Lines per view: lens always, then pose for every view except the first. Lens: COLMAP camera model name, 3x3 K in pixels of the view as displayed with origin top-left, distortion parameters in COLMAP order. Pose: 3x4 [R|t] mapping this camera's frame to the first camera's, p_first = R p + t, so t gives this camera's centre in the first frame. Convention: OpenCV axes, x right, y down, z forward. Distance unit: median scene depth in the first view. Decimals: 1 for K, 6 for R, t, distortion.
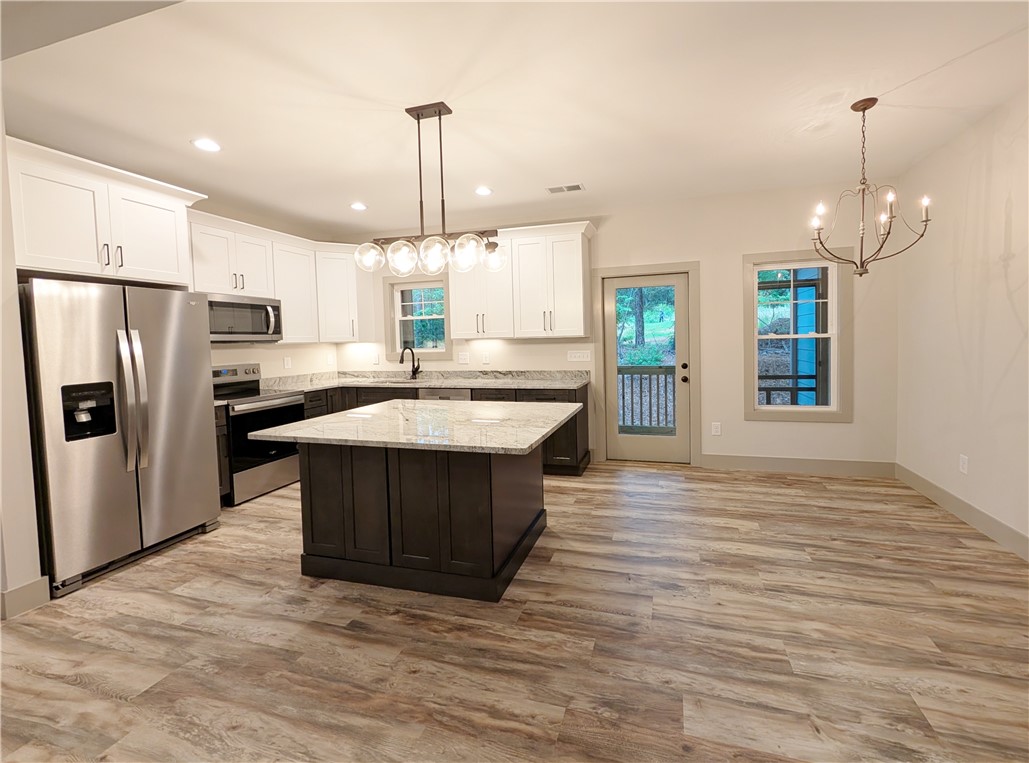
lens RADIAL K [[437.3, 0, 514.1], [0, 437.3, 364.0], [0, 0, 1]] dist [-0.000902, -0.000150]
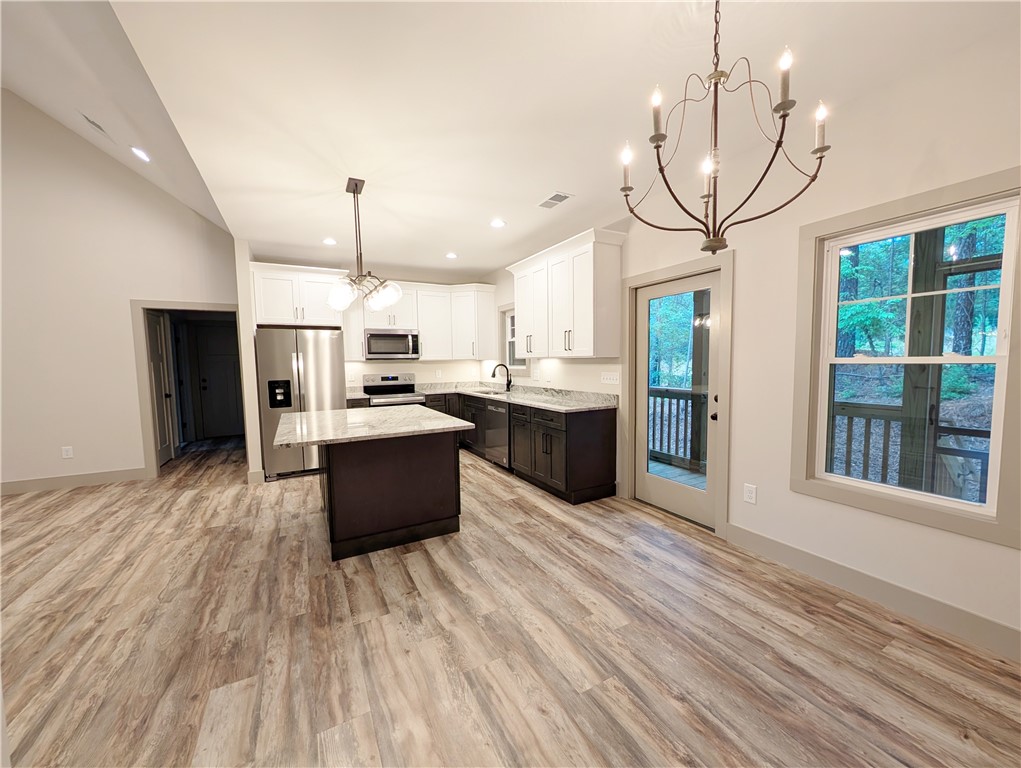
lens RADIAL K [[387.0, 0, 513.1], [0, 387.0, 390.0], [0, 0, 1]] dist [-0.002005, 0.000215]
pose [[0.704408, 0.068491, -0.706483, 0.924334], [-0.041650, 0.997607, 0.055186, -0.047577], [0.708572, -0.009449, 0.705575, 0.461995]]
